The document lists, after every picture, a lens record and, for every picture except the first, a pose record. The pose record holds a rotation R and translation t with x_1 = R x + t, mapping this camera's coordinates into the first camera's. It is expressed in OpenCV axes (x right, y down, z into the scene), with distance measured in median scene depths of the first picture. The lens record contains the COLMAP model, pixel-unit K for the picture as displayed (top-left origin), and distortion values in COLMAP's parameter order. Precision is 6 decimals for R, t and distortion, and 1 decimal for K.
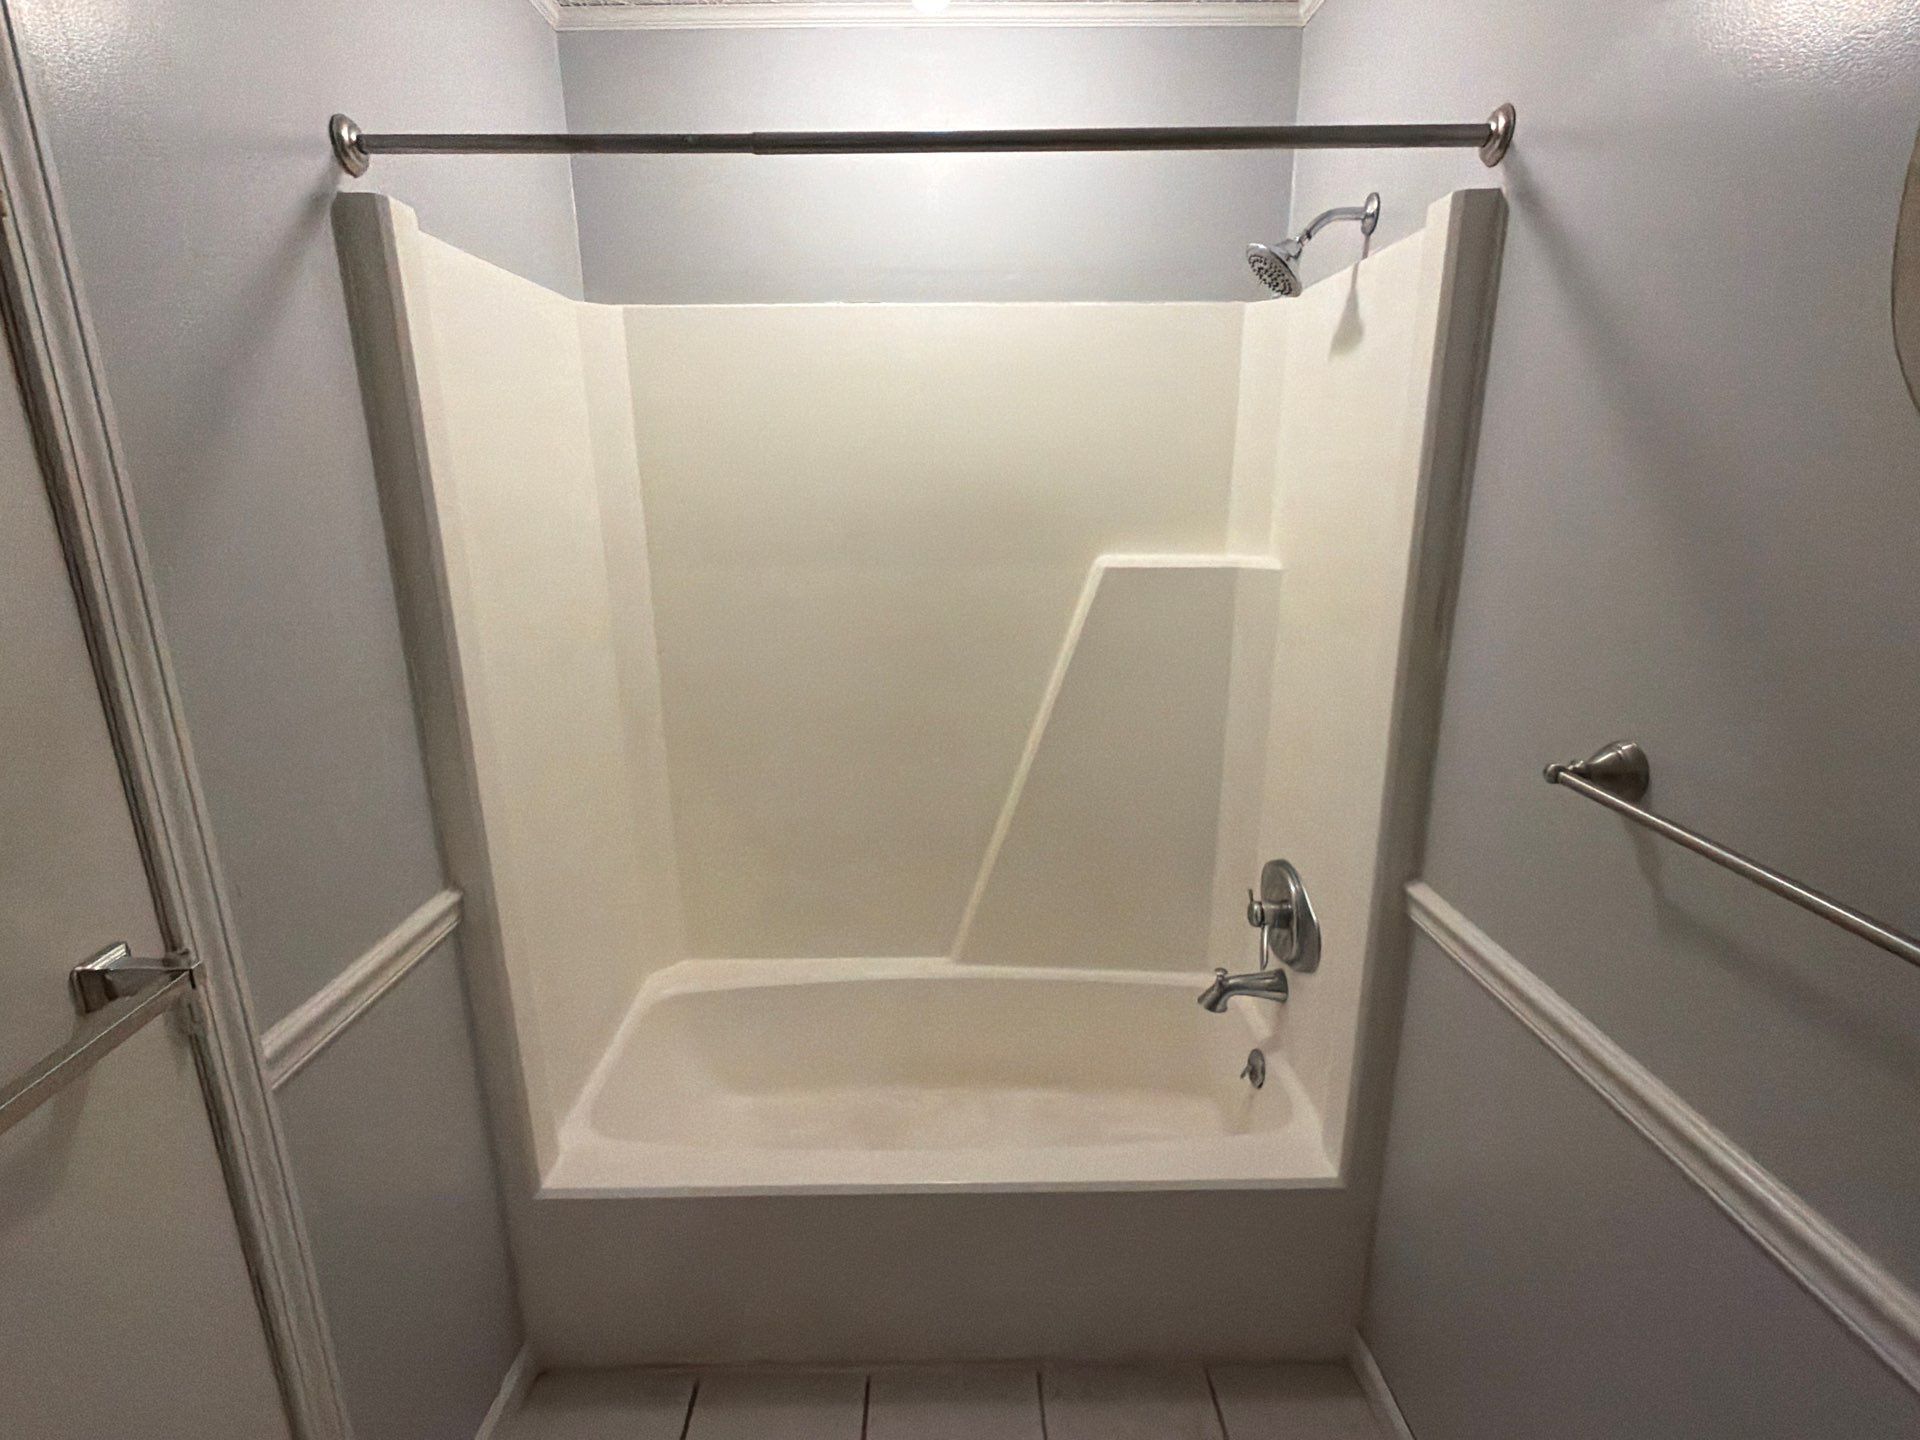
lens RADIAL K [[770.8, 0, 960.0], [0, 770.8, 720.0], [0, 0, 1]] dist [0.002663, 0.000379]
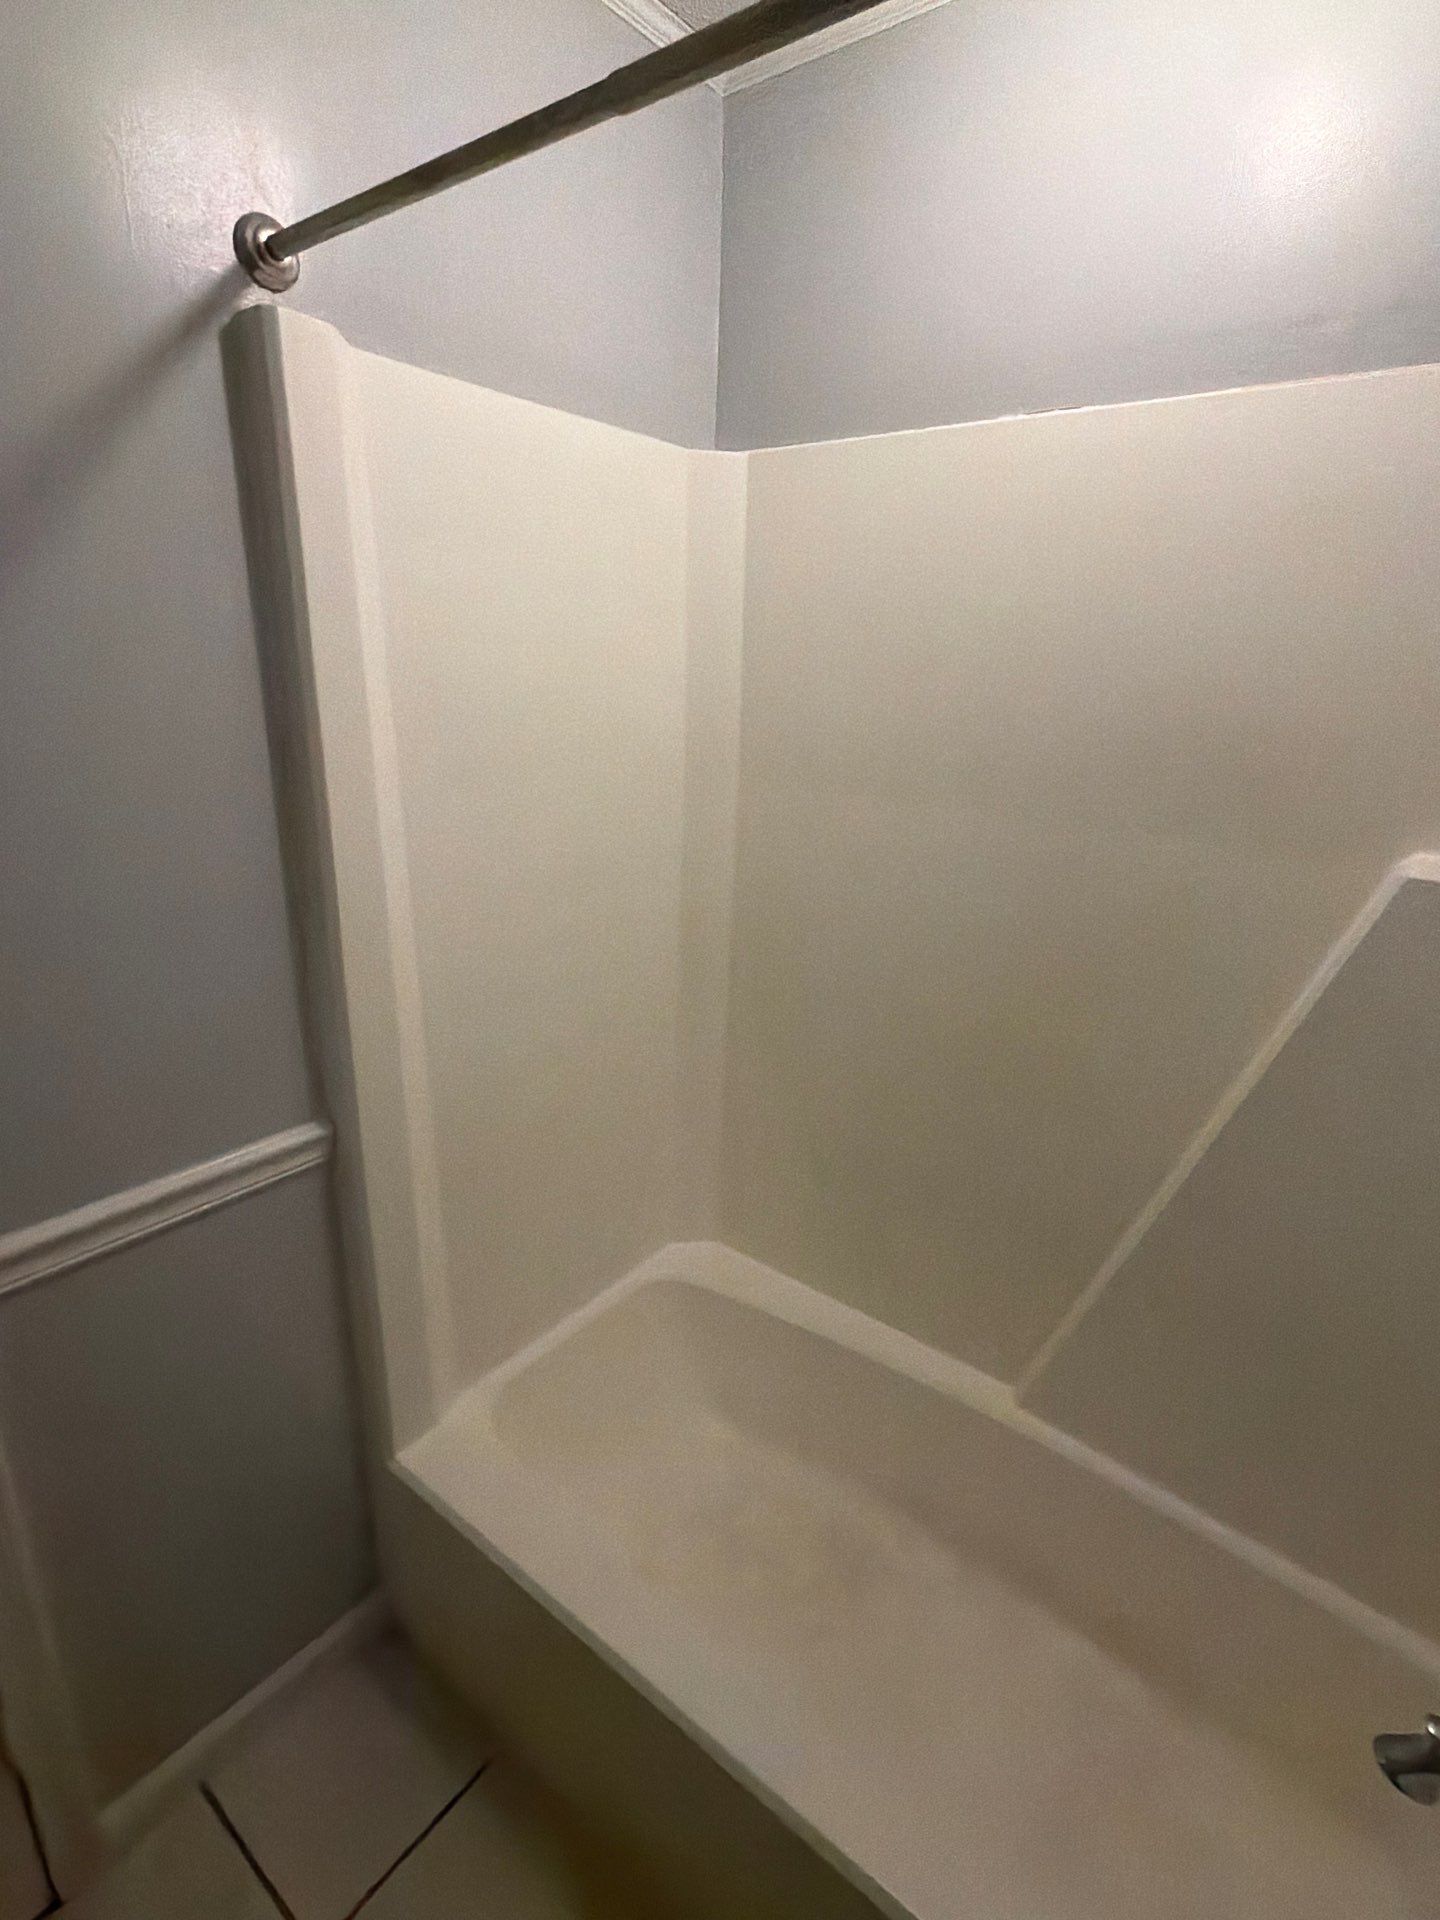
lens RADIAL K [[872.5, 0, 720.0], [0, 872.5, 960.0], [0, 0, 1]] dist [-0.030566, 0.000866]
pose [[0.814369, 0.222812, -0.535871, 0.153286], [-0.215428, 0.973450, 0.077367, -0.102711], [0.538882, 0.052436, 0.840748, 0.309730]]
